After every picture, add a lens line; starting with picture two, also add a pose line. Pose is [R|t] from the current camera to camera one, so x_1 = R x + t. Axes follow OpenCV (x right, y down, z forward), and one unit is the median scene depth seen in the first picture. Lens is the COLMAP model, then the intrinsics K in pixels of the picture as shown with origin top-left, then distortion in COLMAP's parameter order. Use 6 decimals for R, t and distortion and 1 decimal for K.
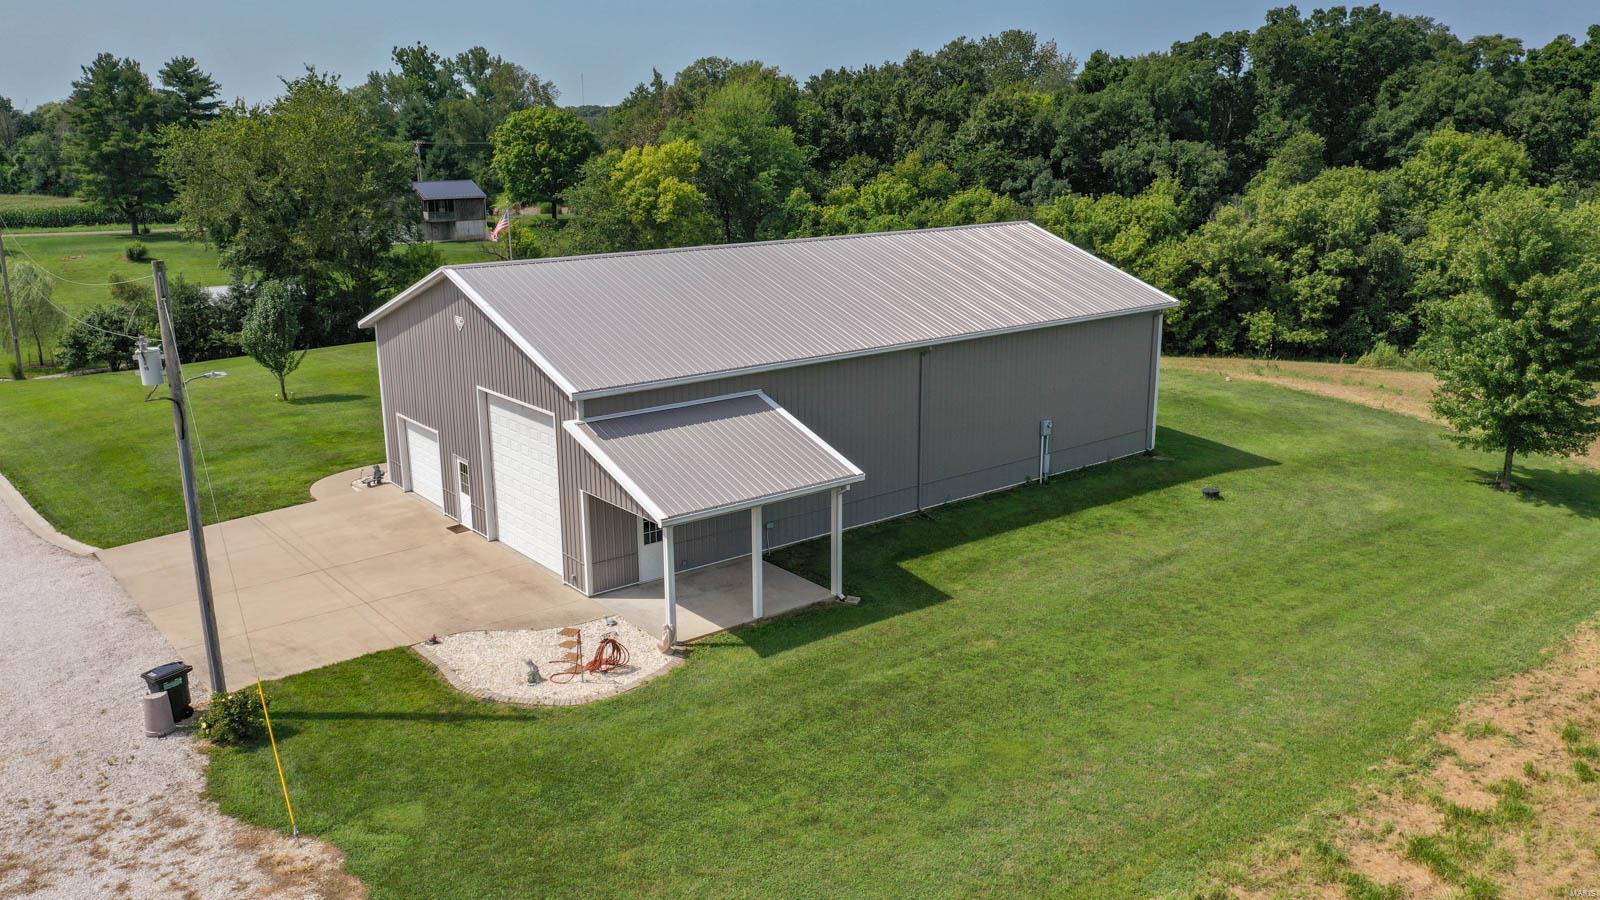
lens RADIAL K [[1236.5, 0, 800.0], [0, 1236.5, 450.0], [0, 0, 1]] dist [-0.002611, -0.001776]
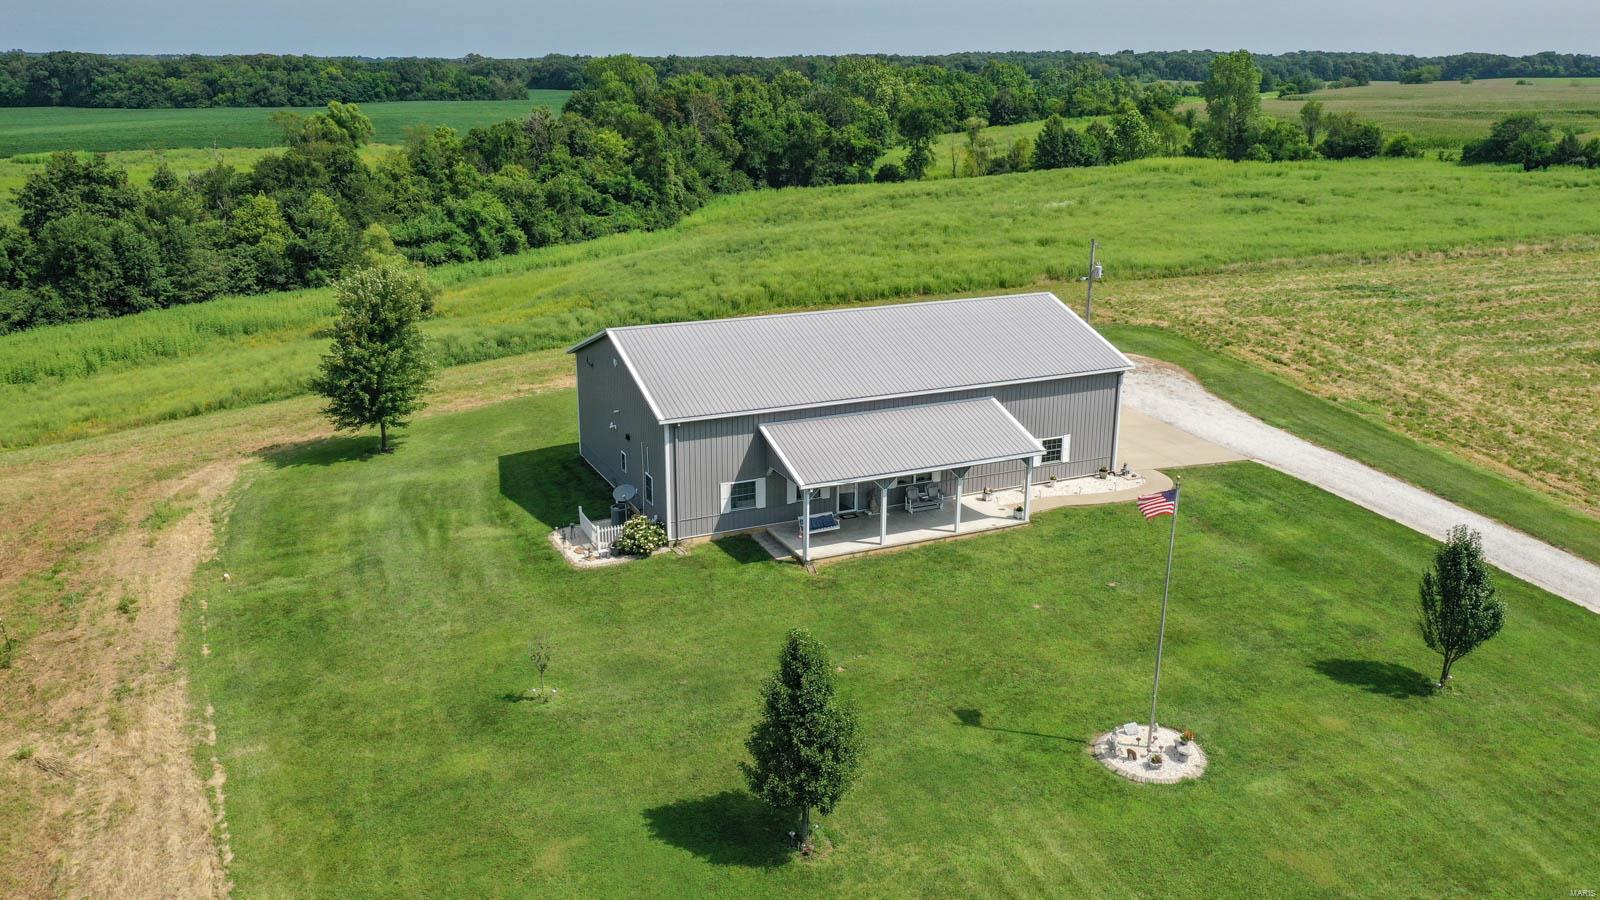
lens RADIAL K [[1254.0, 0, 800.0], [0, 1254.0, 450.0], [0, 0, 1]] dist [0.003566, 0.009365]
pose [[-0.973861, -0.066401, 0.217221, -0.377463], [0.056053, 0.856487, 0.513115, -1.031613], [-0.220119, 0.511879, -0.830378, 3.034195]]
